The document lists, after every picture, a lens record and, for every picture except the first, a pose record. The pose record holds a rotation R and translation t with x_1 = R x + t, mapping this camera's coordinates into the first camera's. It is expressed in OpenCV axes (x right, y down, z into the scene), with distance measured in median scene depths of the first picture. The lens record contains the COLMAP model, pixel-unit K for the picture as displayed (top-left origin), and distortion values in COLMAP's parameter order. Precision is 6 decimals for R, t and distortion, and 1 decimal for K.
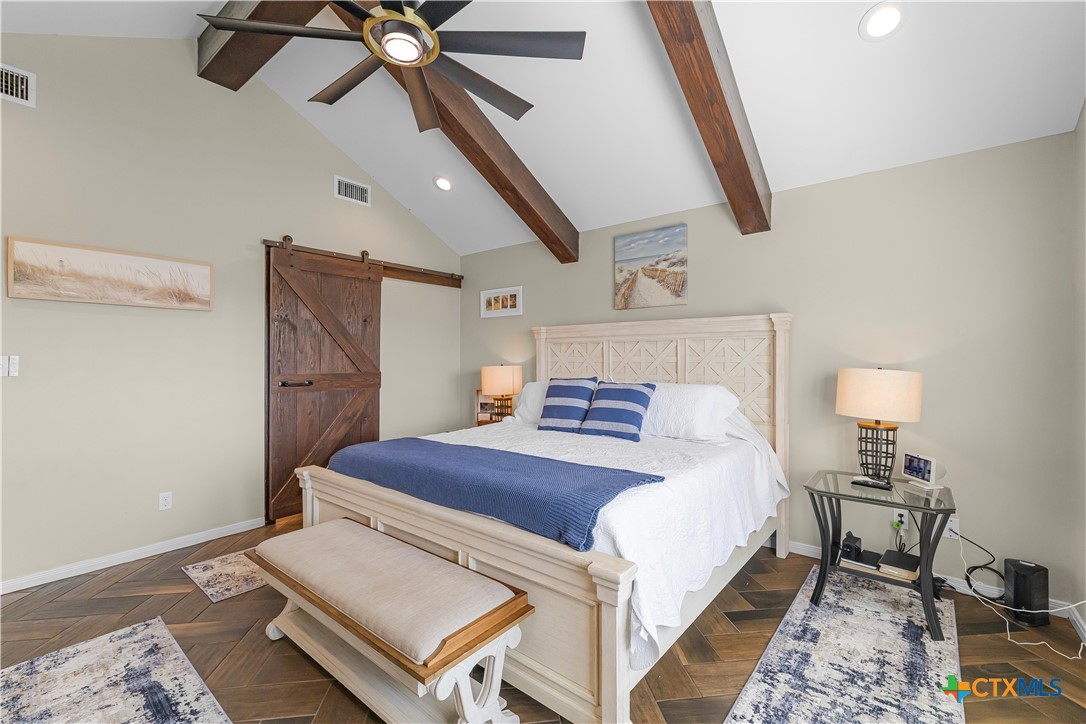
lens RADIAL K [[456.4, 0, 543.0], [0, 456.4, 362.0], [0, 0, 1]] dist [0.001066, 0.000147]
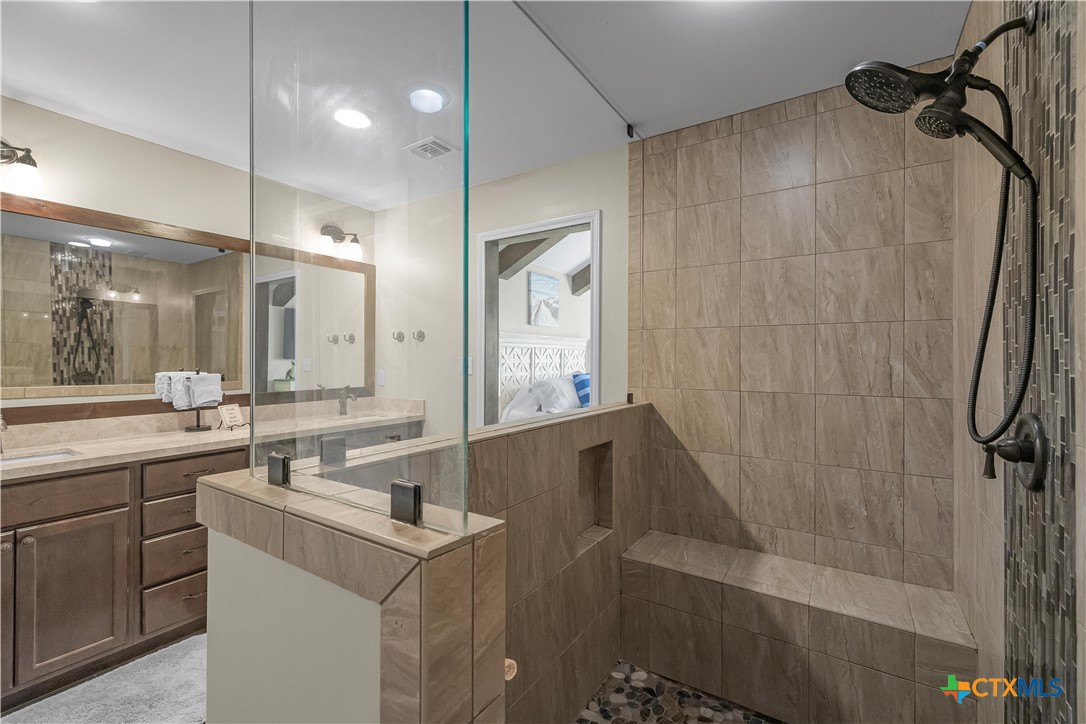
lens RADIAL K [[462.3, 0, 543.0], [0, 462.3, 362.0], [0, 0, 1]] dist [0.002124, 0.000179]
pose [[-0.090342, -0.004178, 0.995902, -1.236095], [0.004278, 0.999980, 0.004583, -0.008778], [-0.995902, 0.004674, -0.090322, 1.097244]]
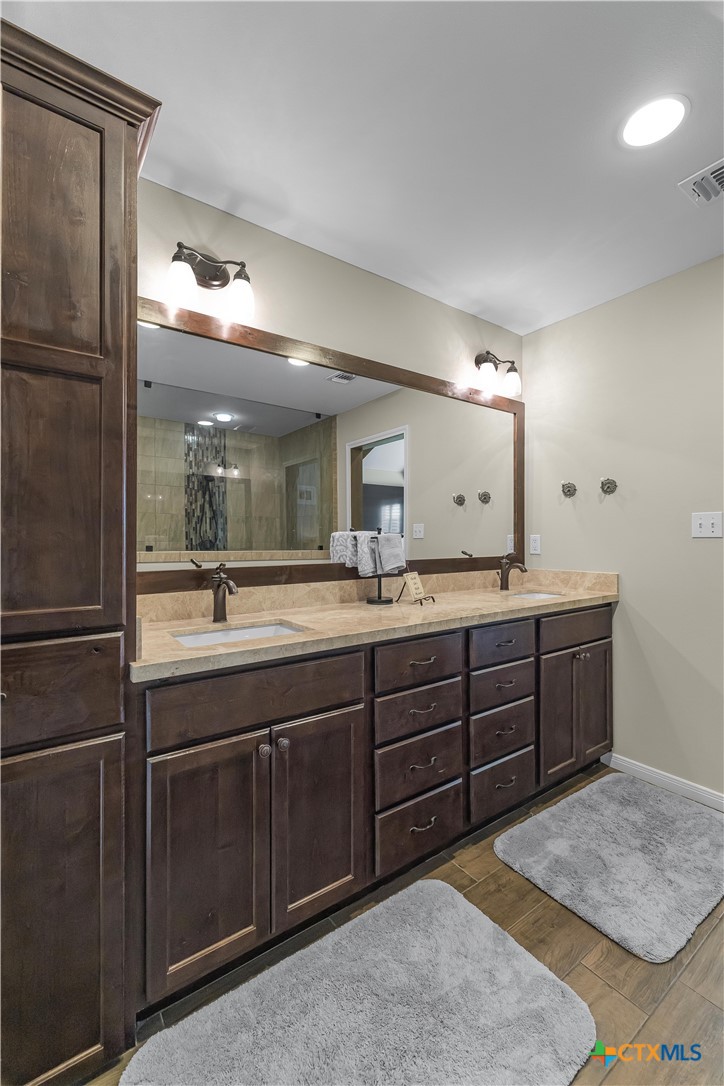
lens RADIAL K [[456.4, 0, 362.0], [0, 456.4, 543.0], [0, 0, 1]] dist [0.001066, 0.000147]
pose [[0.275738, -0.012517, 0.961151, -1.050159], [0.005453, 0.999919, 0.011458, 0.014004], [-0.961217, 0.002081, 0.275784, 1.401794]]
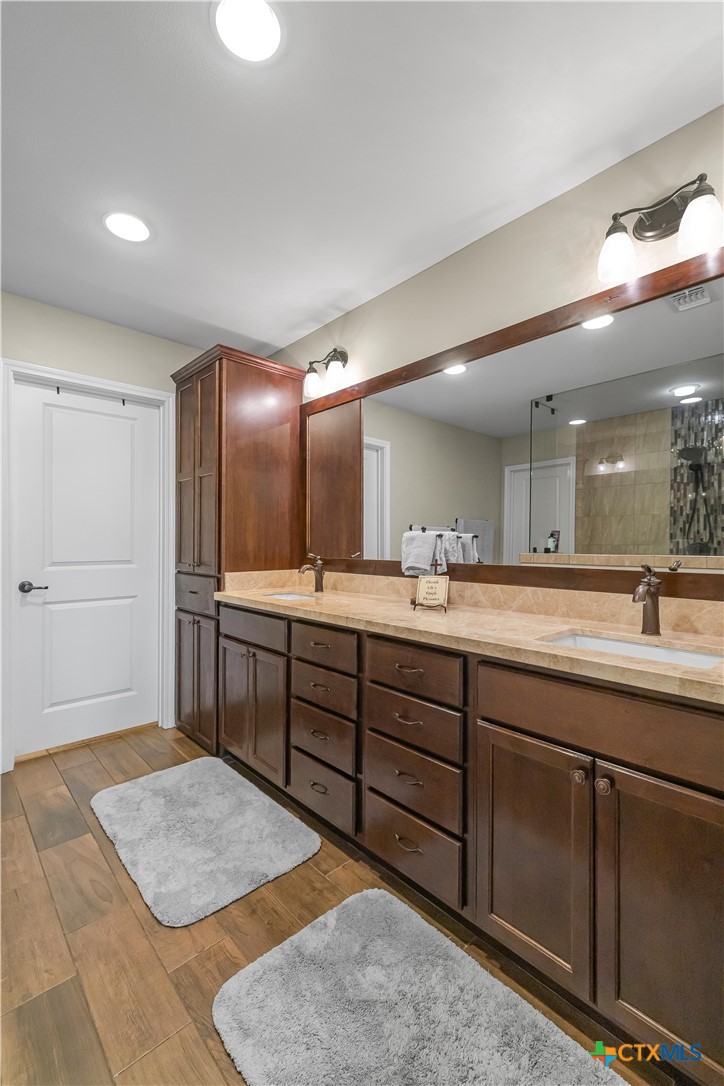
lens RADIAL K [[458.7, 0, 353.1], [0, 458.7, 548.9], [0, 0, 1]] dist [0.002674, 0.000111]
pose [[0.987450, 0.001961, -0.157923, -0.530618], [-0.000528, 0.999958, 0.009119, 0.022257], [0.157934, -0.008921, 0.987409, 1.002037]]
